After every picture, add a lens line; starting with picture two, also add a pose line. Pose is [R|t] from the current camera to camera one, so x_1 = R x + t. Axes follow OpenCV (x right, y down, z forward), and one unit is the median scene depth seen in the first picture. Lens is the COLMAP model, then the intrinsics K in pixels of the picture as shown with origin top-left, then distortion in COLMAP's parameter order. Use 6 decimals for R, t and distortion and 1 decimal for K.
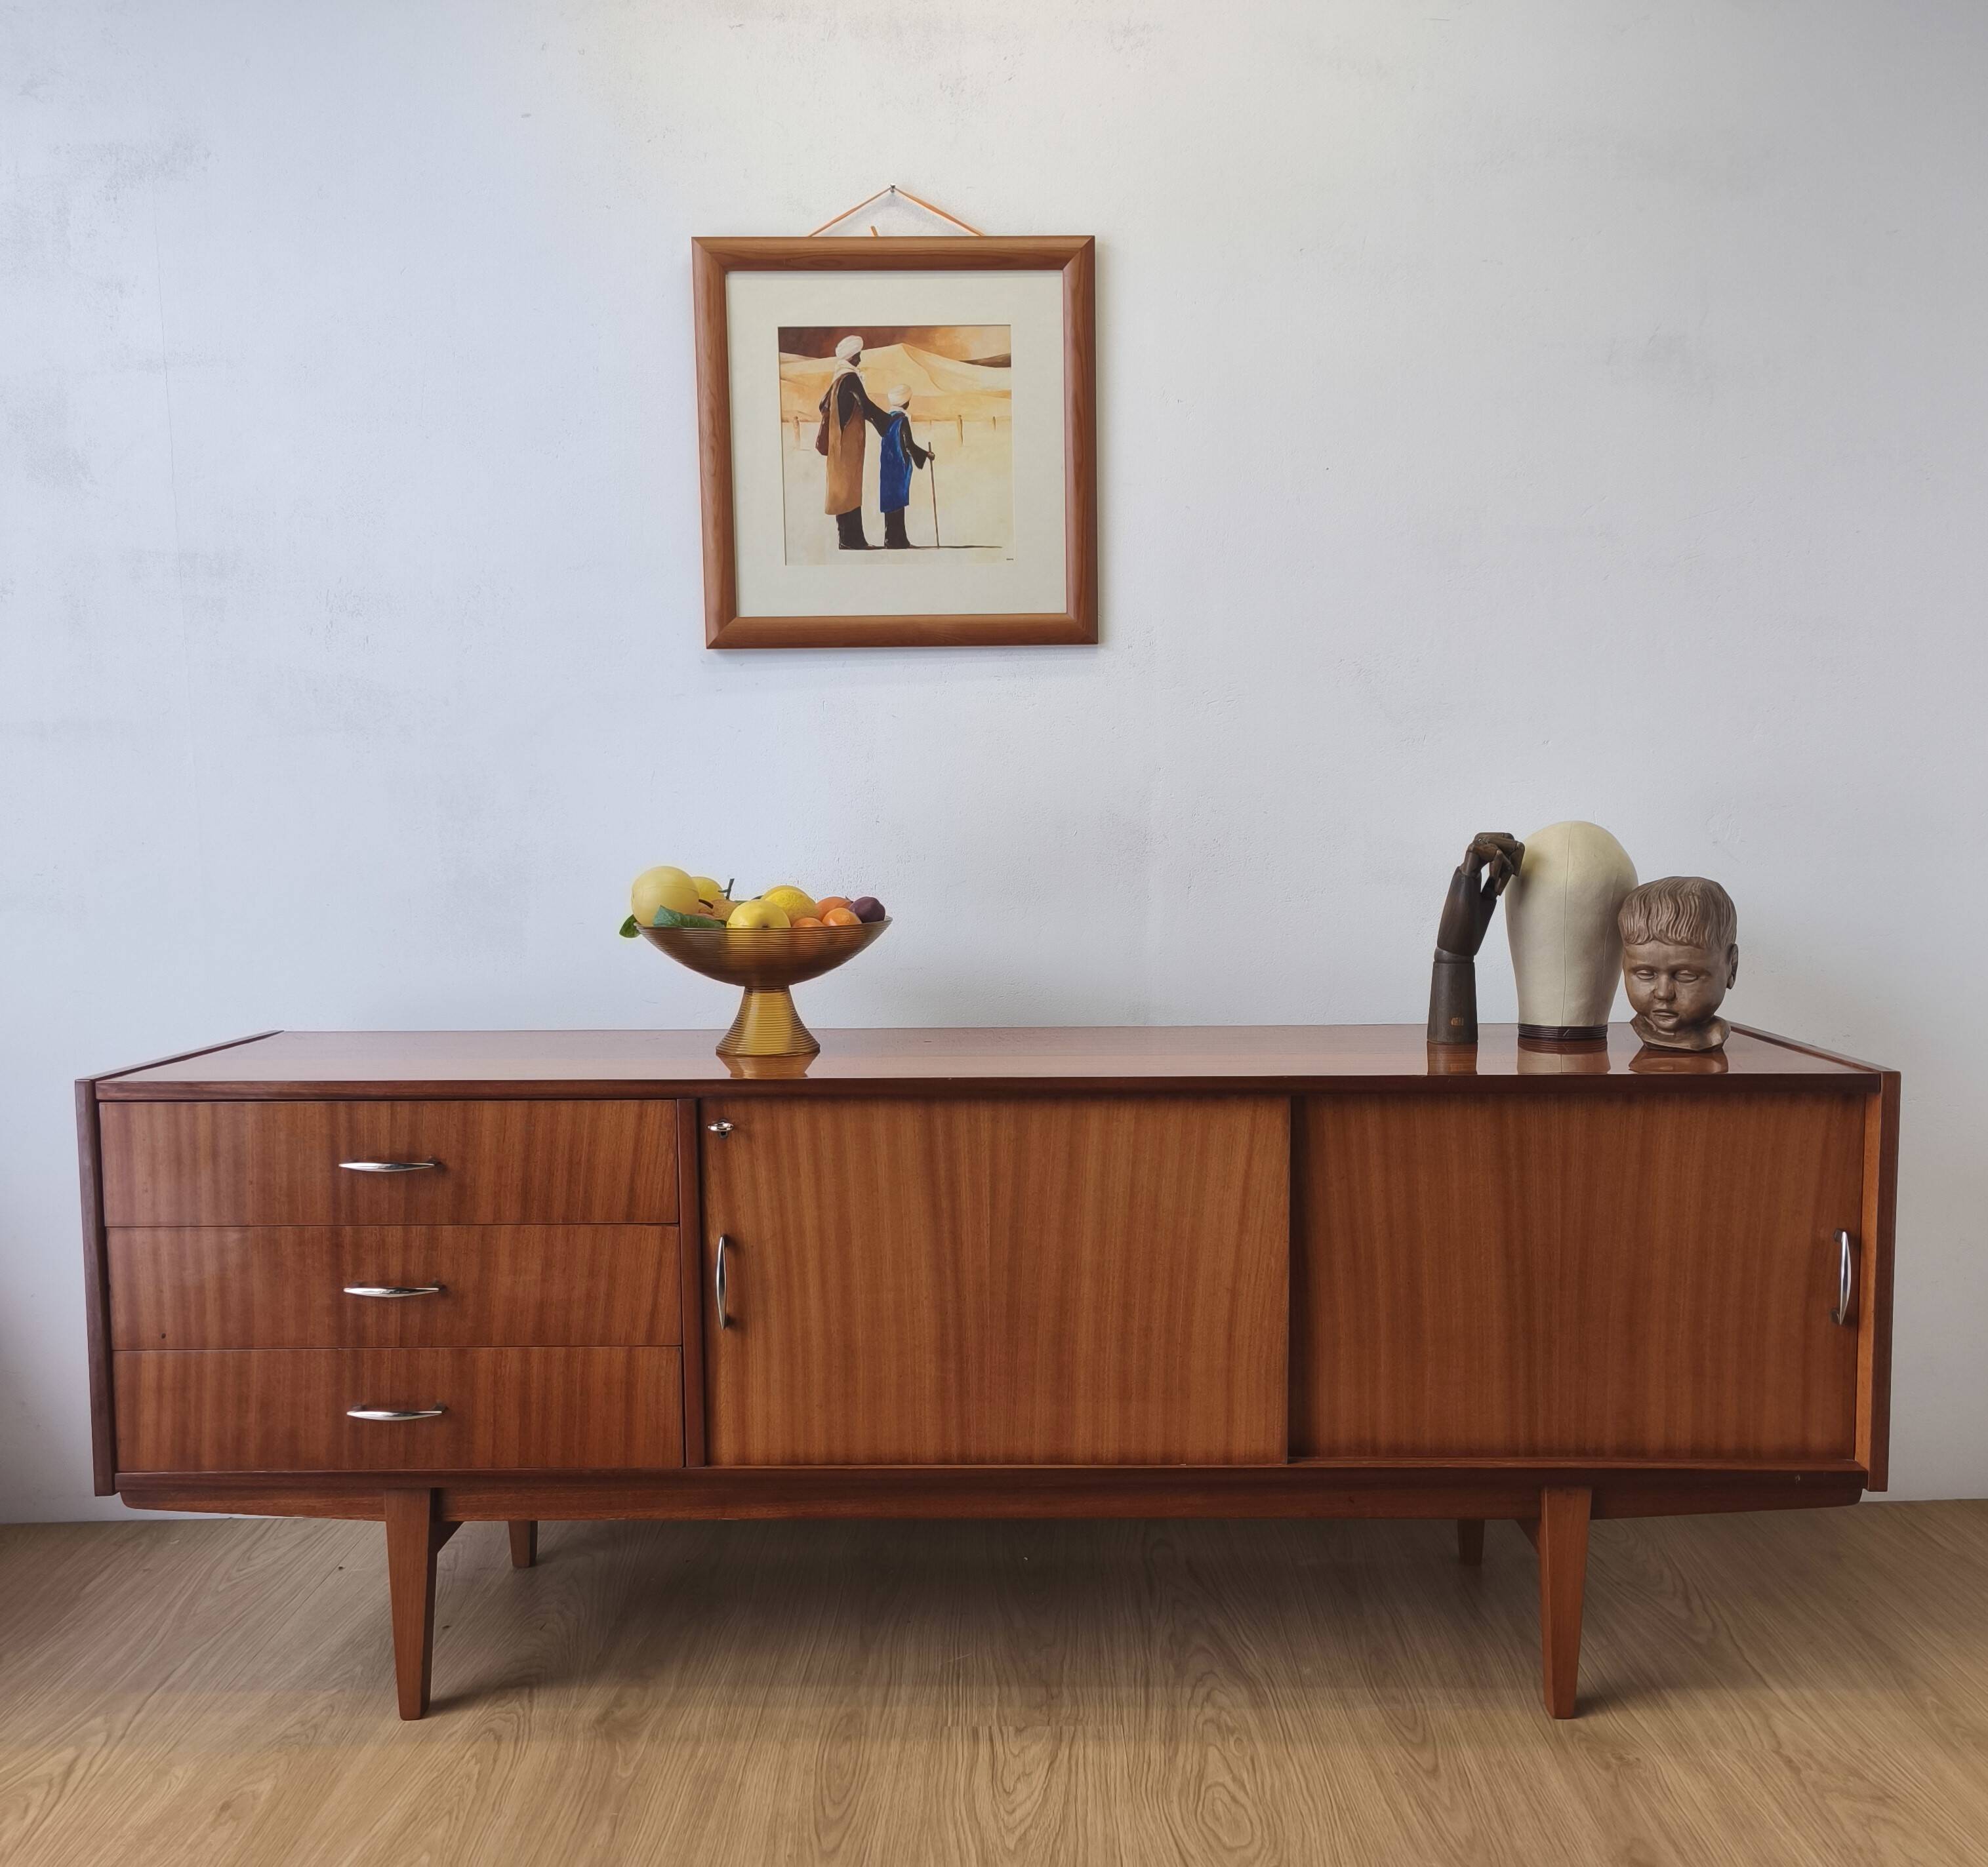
lens RADIAL K [[1767.0, 0, 968.8], [0, 1767.0, 969.7], [0, 0, 1]] dist [0.054758, -0.035238]
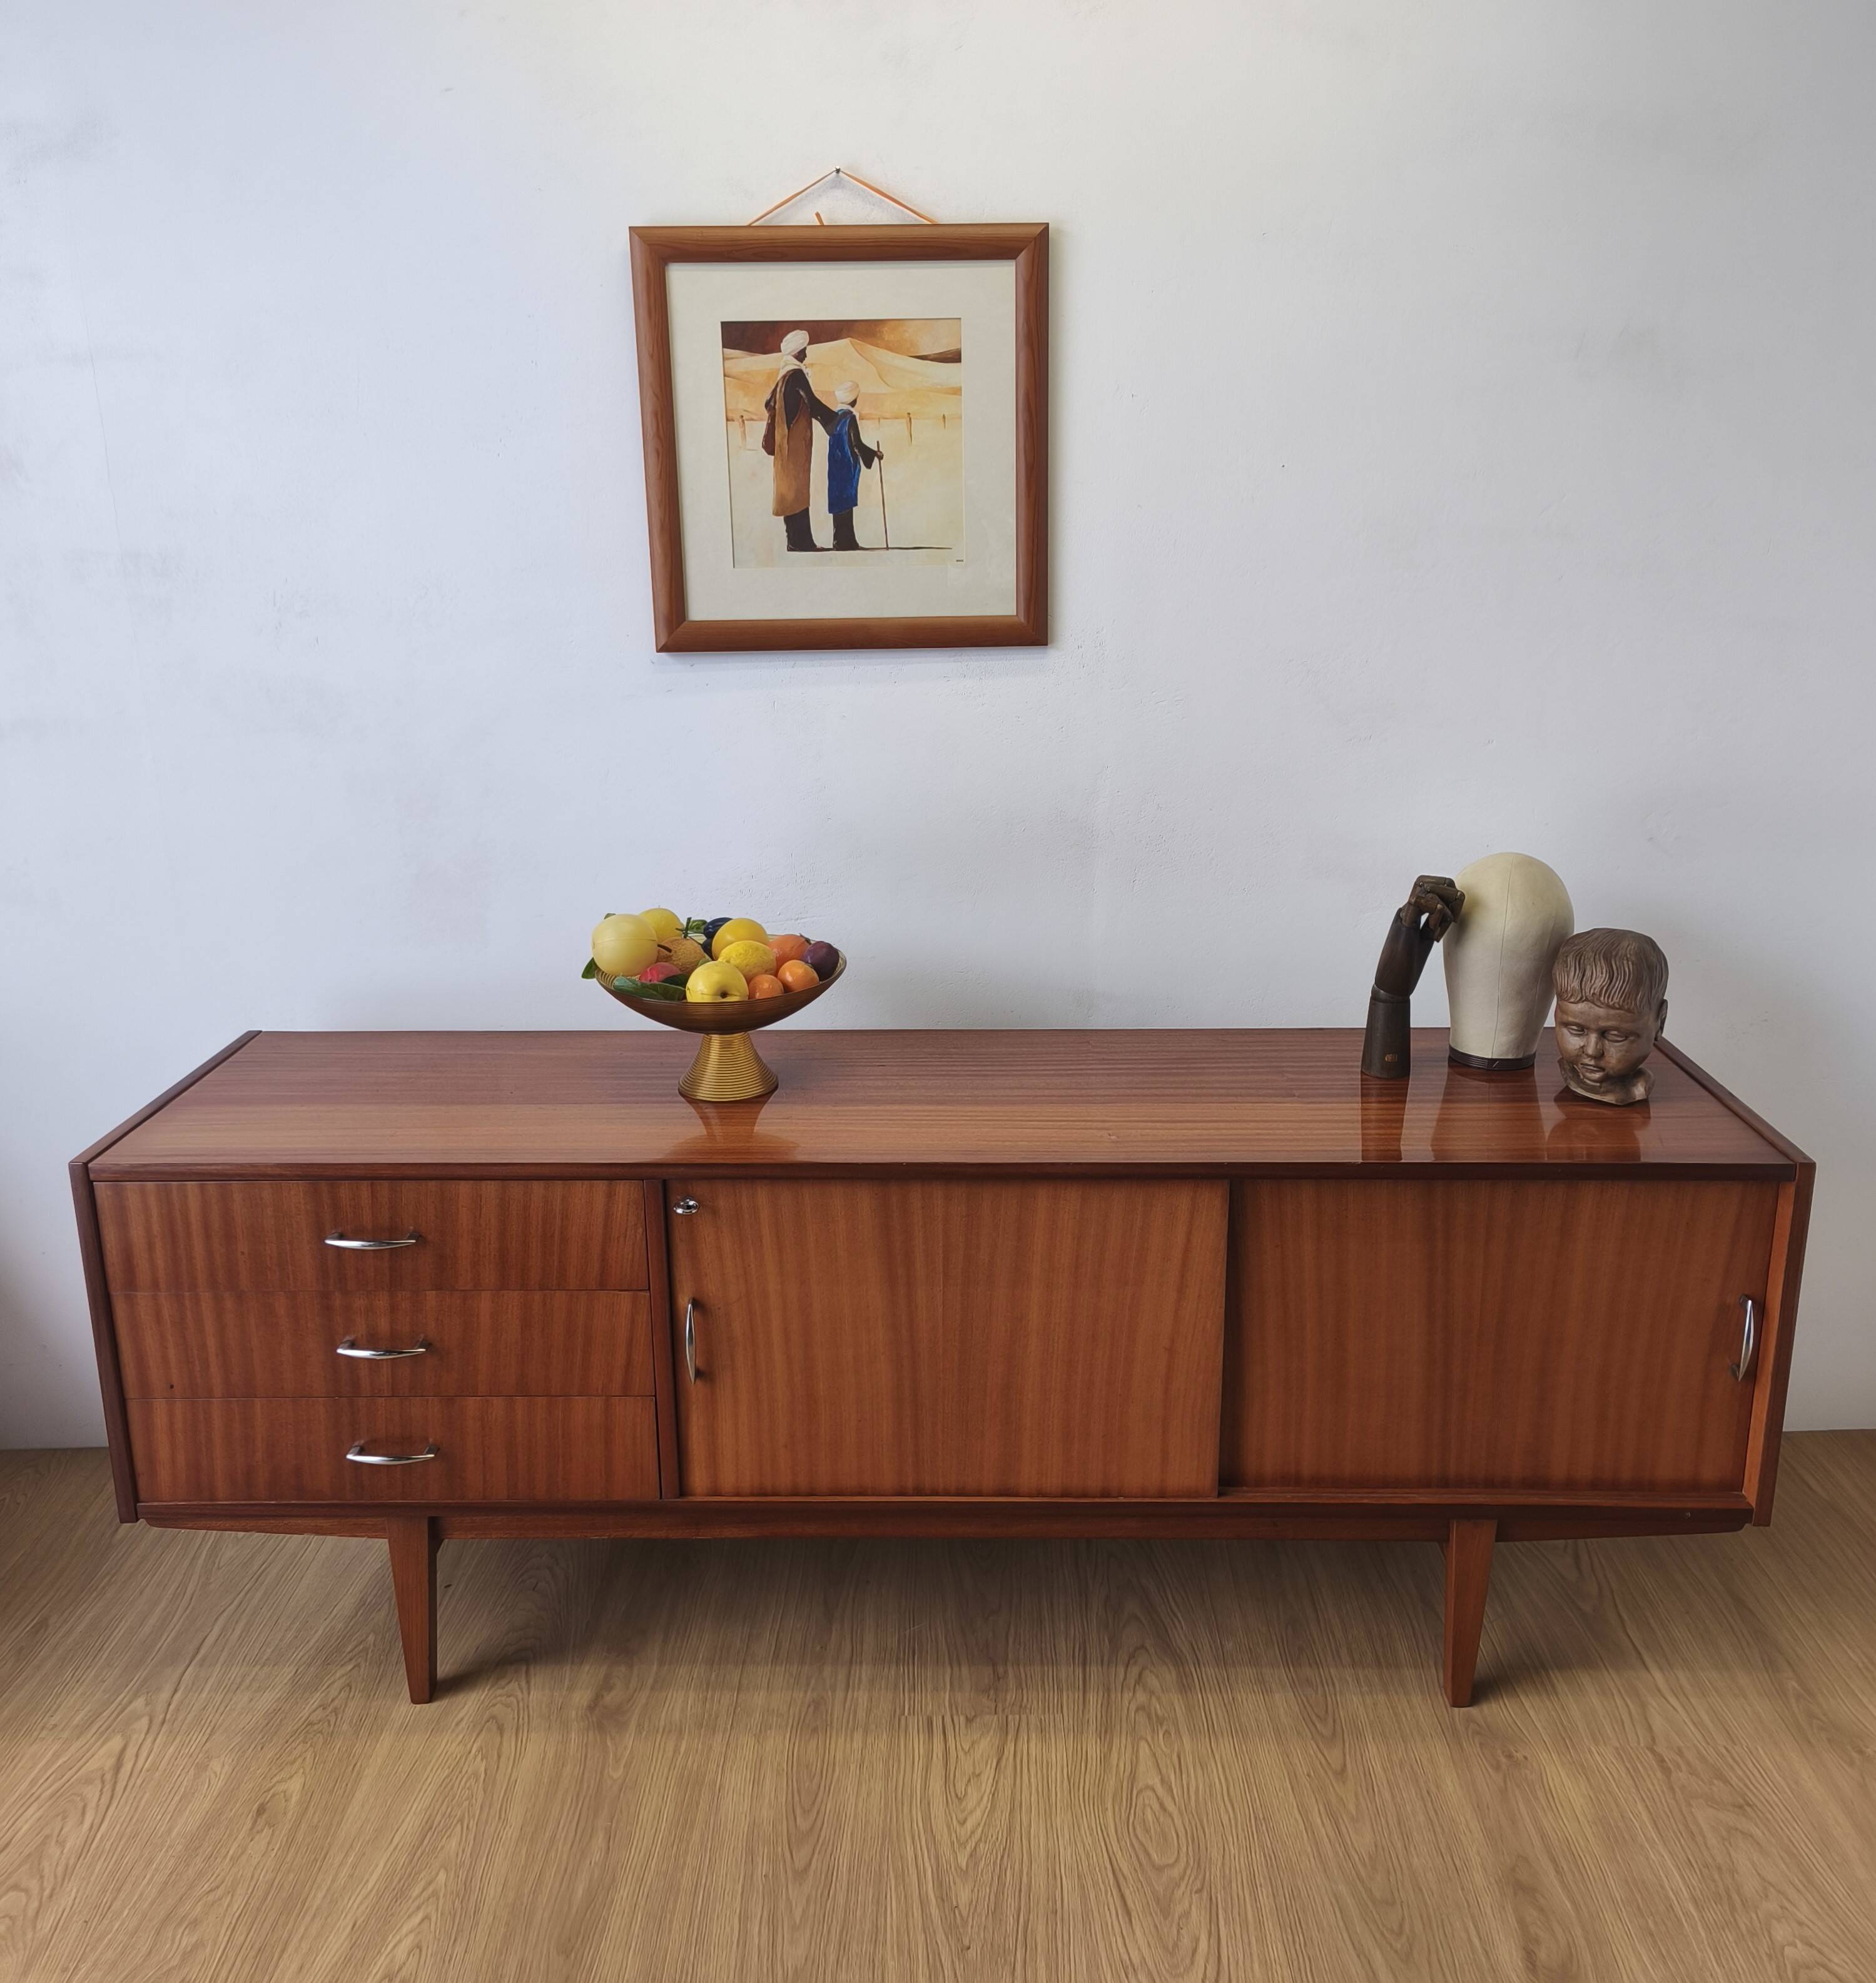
lens RADIAL K [[1687.5, 0, 909.3], [0, 1687.5, 919.6], [0, 0, 1]] dist [0.067489, -0.053519]
pose [[0.999992, -0.003568, -0.001575, -0.005625], [0.003788, 0.984731, 0.174042, -0.251210], [0.000930, -0.174047, 0.984737, 0.039355]]
